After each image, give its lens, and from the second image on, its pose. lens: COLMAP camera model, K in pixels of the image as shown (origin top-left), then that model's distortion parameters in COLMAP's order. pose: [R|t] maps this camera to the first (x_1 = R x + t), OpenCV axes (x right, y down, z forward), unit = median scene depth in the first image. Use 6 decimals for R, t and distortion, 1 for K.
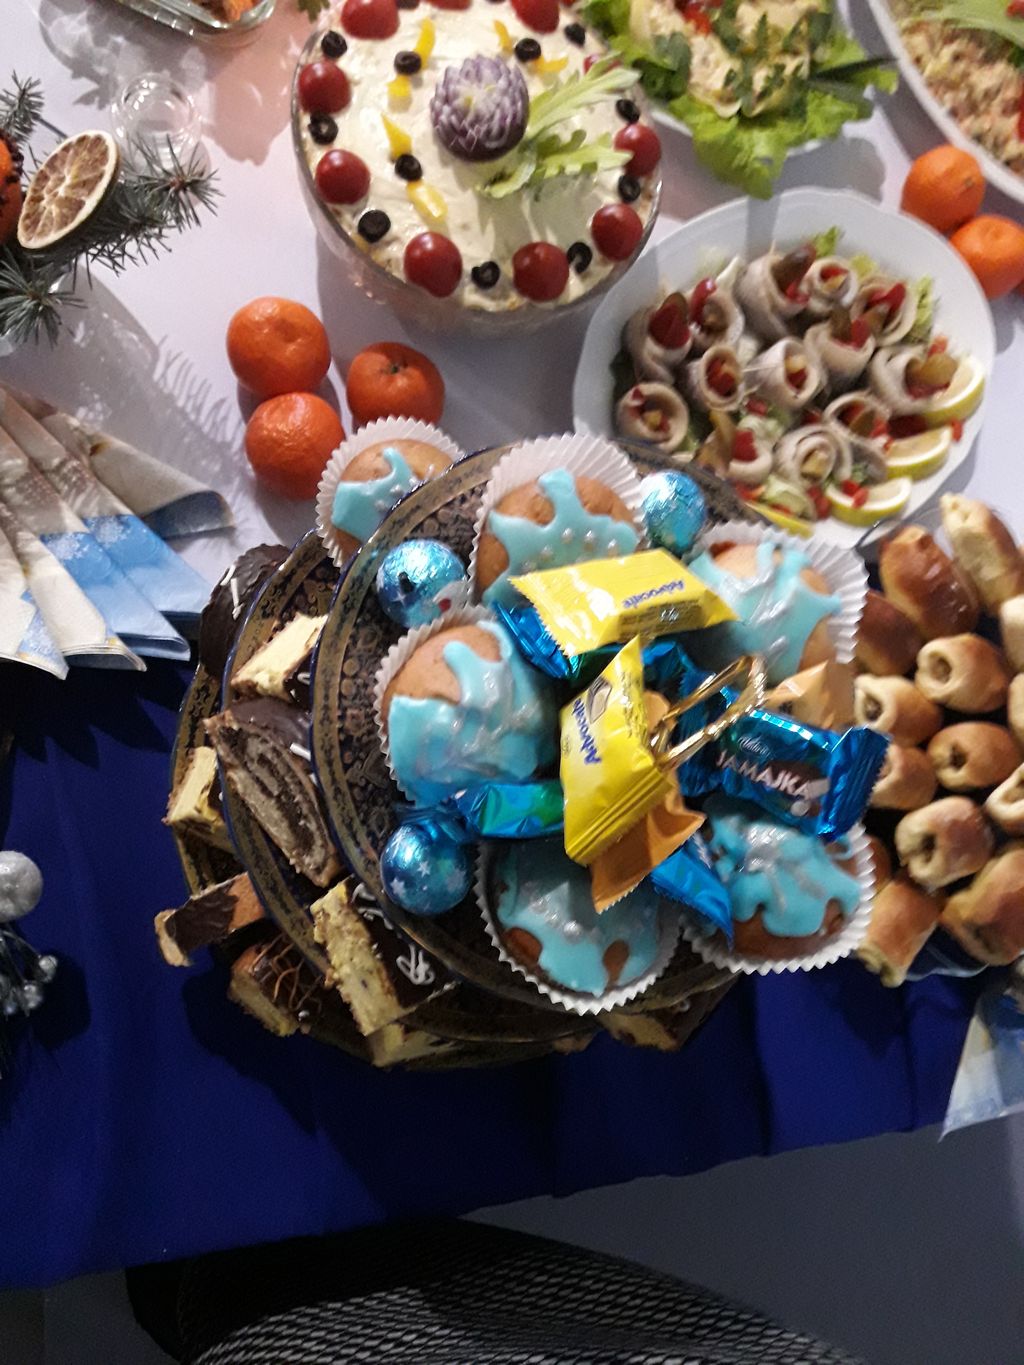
lens RADIAL K [[1116.0, 0, 512.0], [0, 1116.0, 682.5], [0, 0, 1]] dist [0.044862, -0.082154]
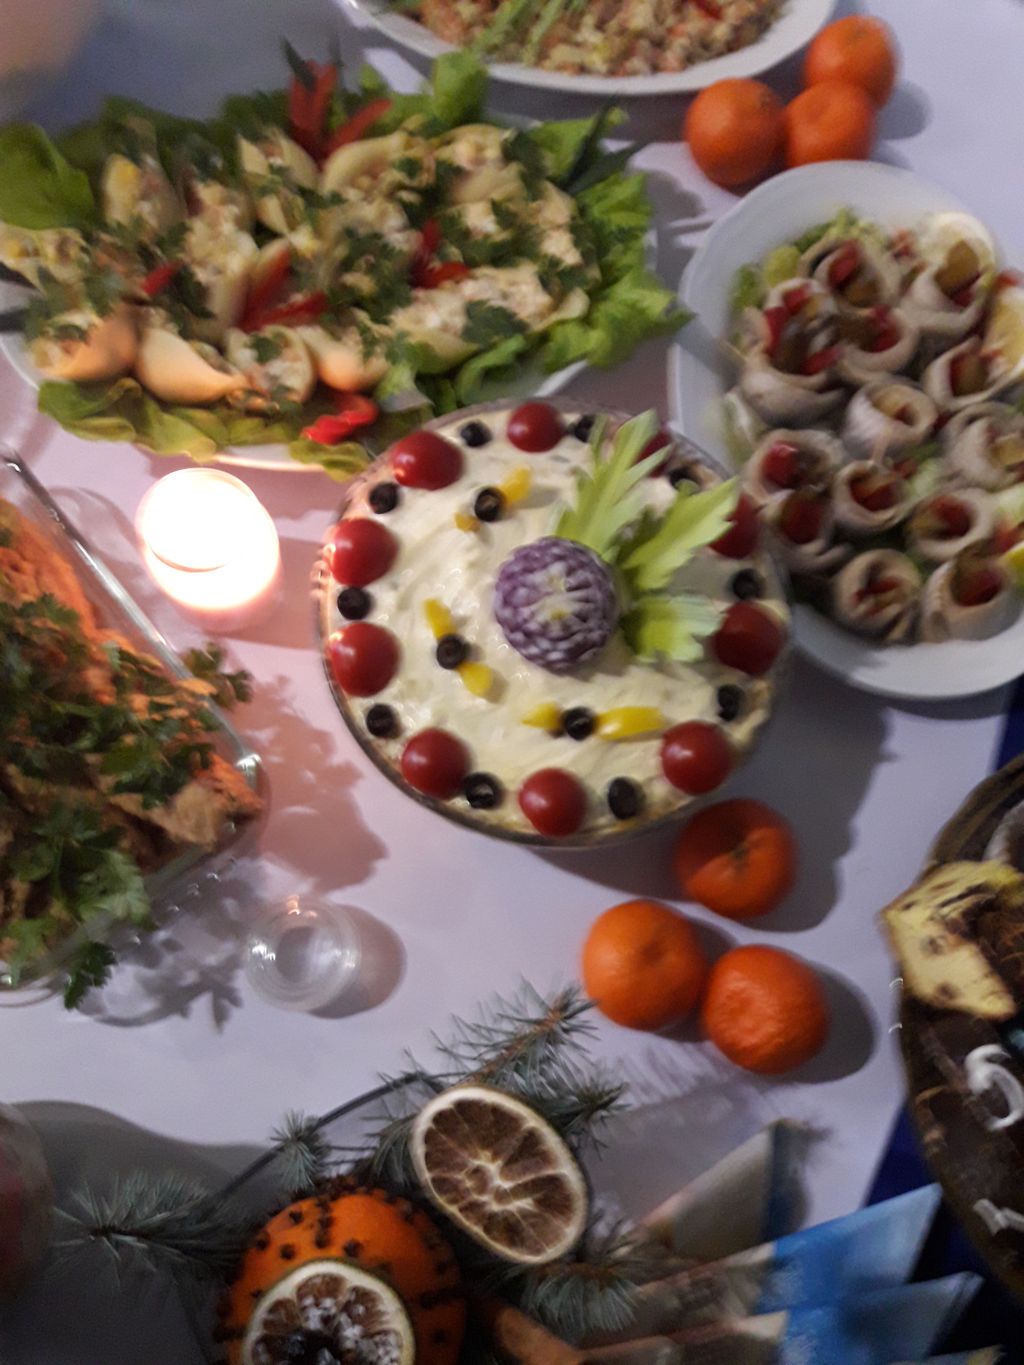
lens RADIAL K [[1116.0, 0, 512.0], [0, 1116.0, 682.5], [0, 0, 1]] dist [0.044862, -0.082154]
pose [[0.504330, -0.861805, 0.054253, -0.122672], [0.856103, 0.507228, 0.099029, -0.540743], [-0.112863, -0.003497, 0.993604, 0.210281]]
